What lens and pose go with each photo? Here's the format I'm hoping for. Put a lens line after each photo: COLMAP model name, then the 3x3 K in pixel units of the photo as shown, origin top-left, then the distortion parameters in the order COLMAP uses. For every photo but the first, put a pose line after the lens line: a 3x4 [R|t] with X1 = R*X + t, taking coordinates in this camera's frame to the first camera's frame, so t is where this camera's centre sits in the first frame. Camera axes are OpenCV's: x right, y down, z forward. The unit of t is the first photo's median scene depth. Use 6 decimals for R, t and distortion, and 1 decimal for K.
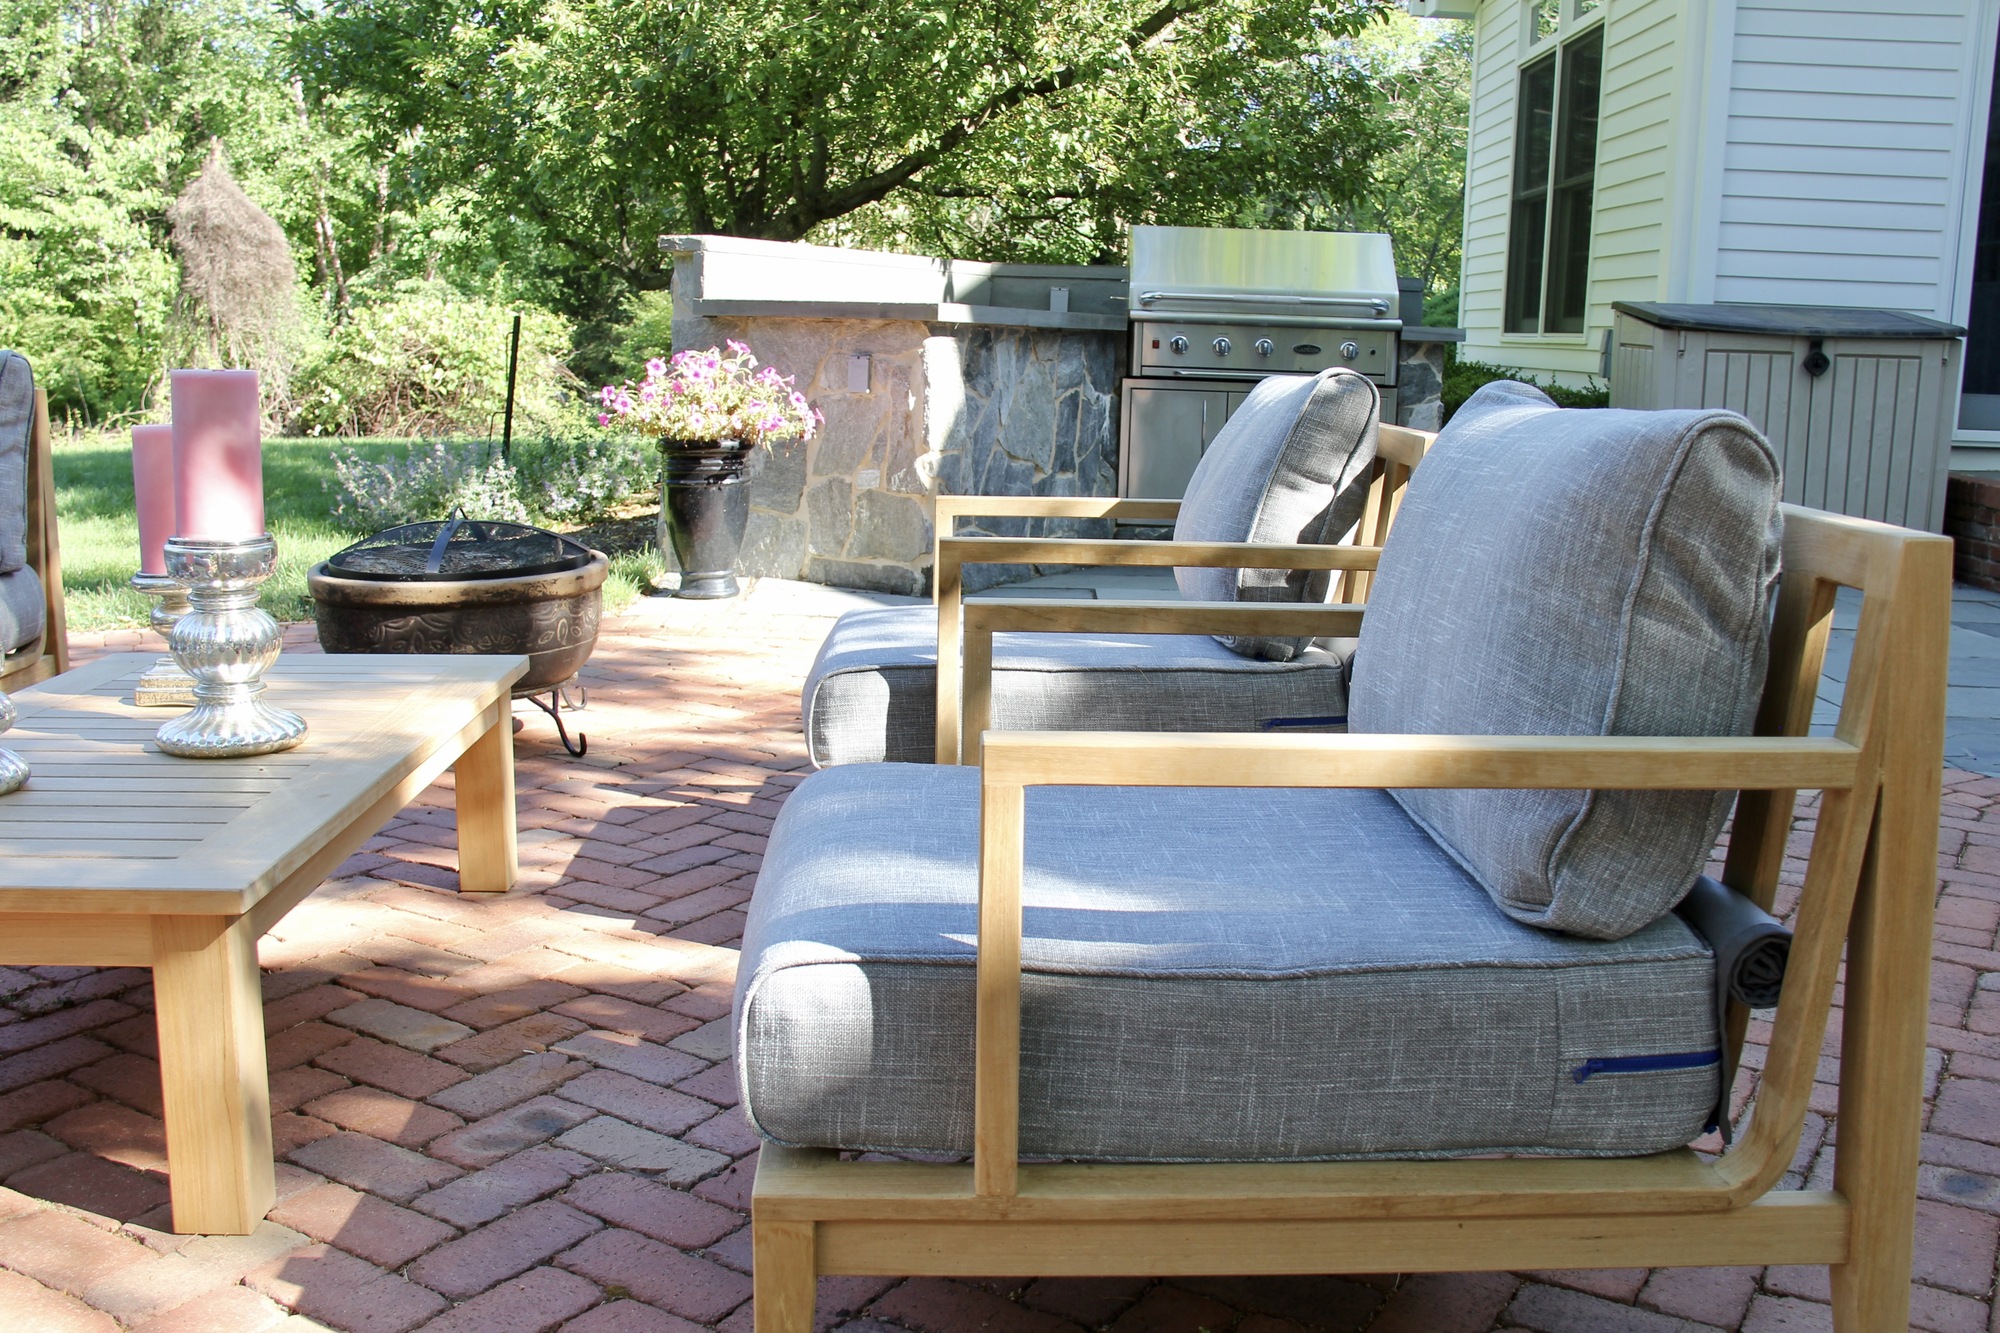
lens RADIAL K [[1924.0, 0, 998.7], [0, 1924.0, 633.0], [0, 0, 1]] dist [-0.191671, 0.231362]
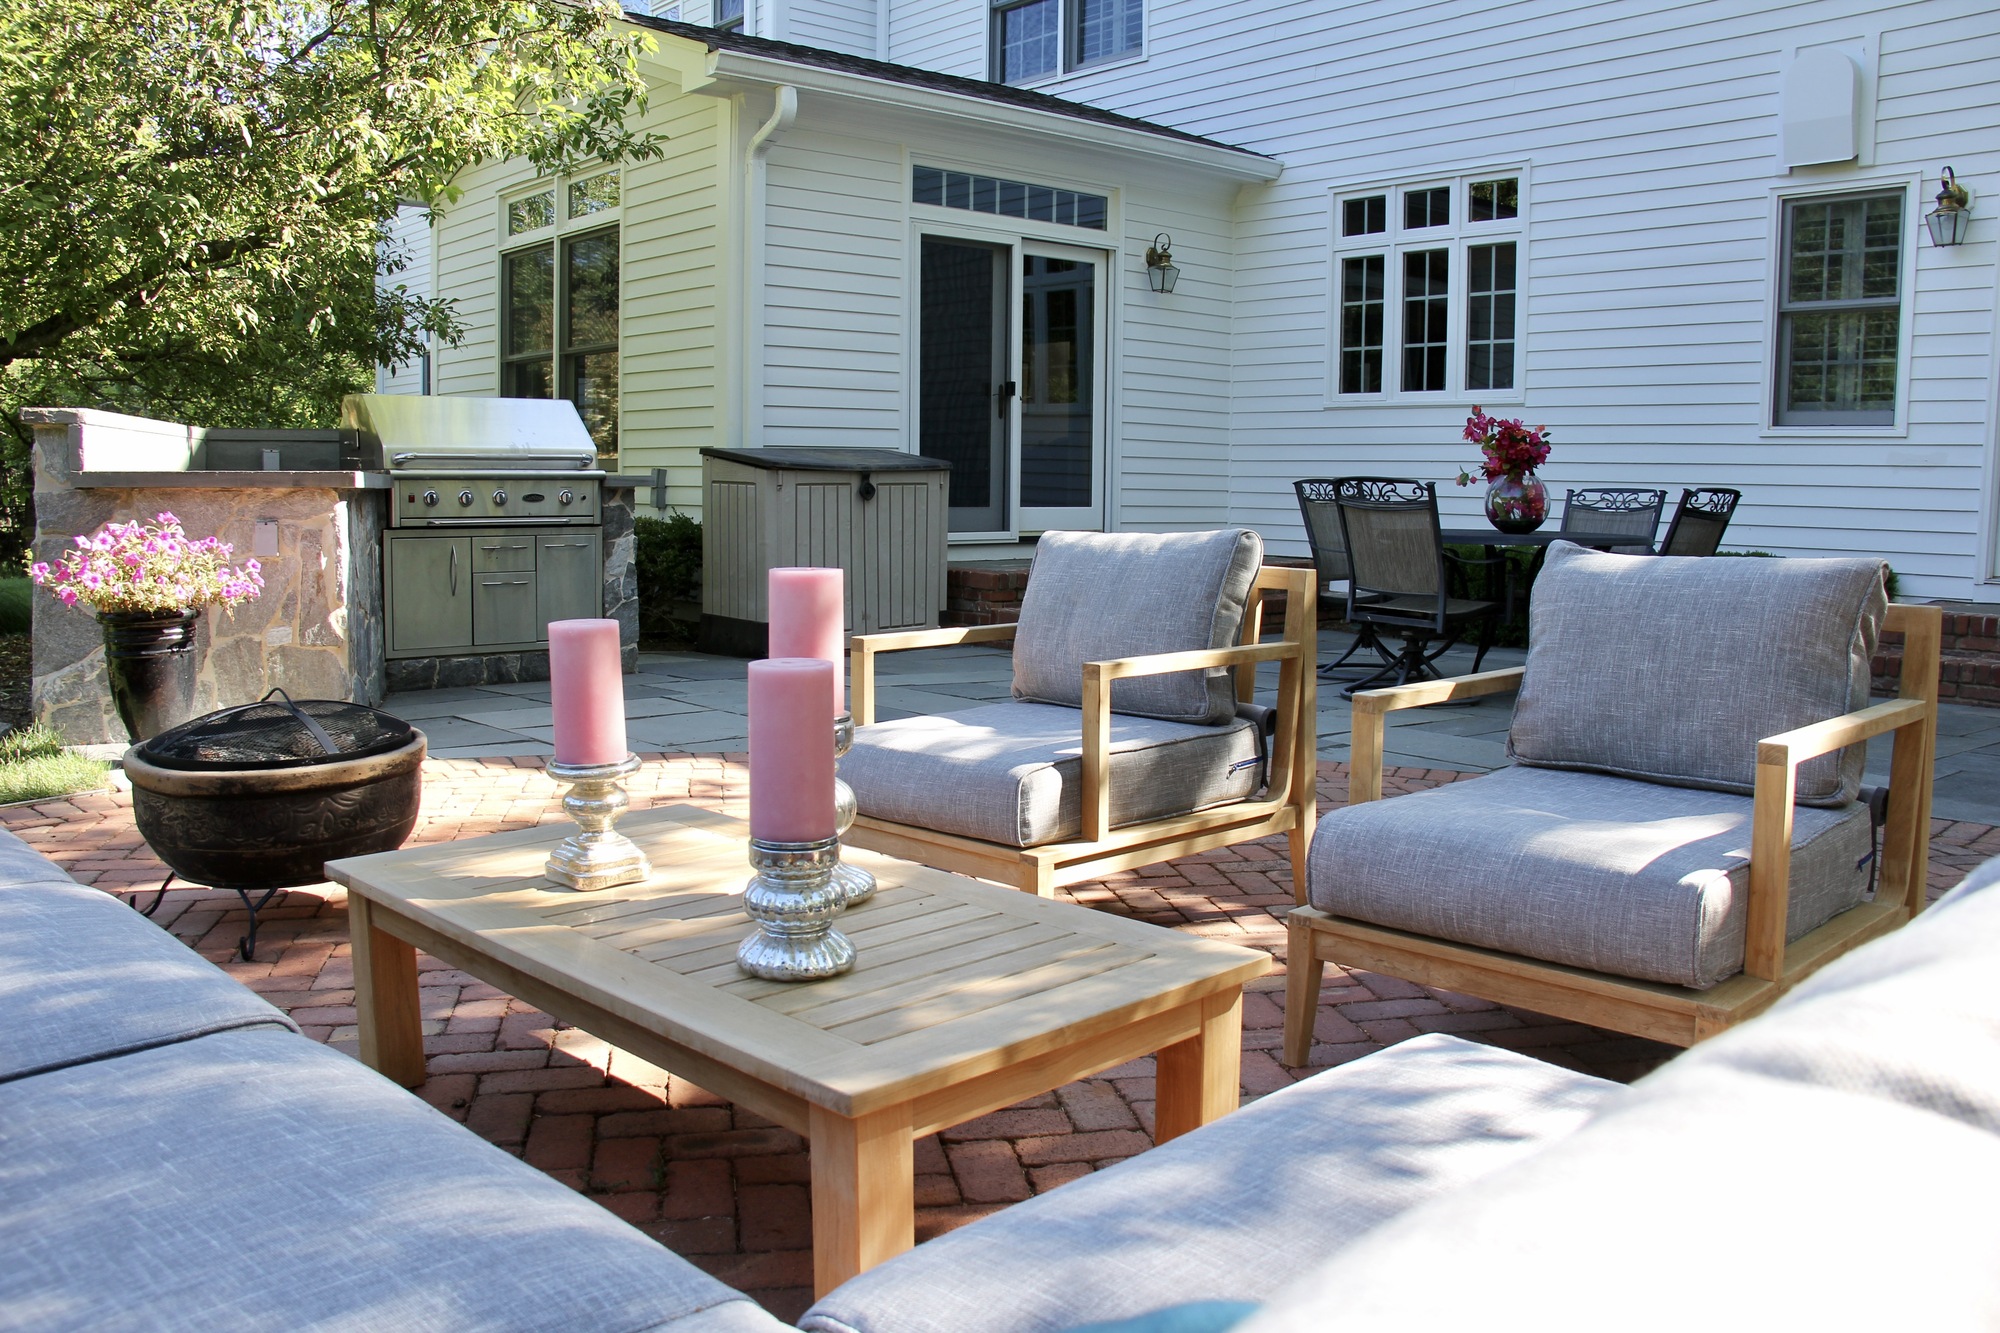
lens RADIAL K [[1668.6, 0, 985.5], [0, 1668.6, 655.5], [0, 0, 1]] dist [-0.197080, 0.168961]
pose [[0.745572, -0.089705, 0.660360, -0.364658], [0.113768, 0.993486, 0.006509, -0.029817], [-0.656643, 0.070275, 0.750921, 0.062006]]
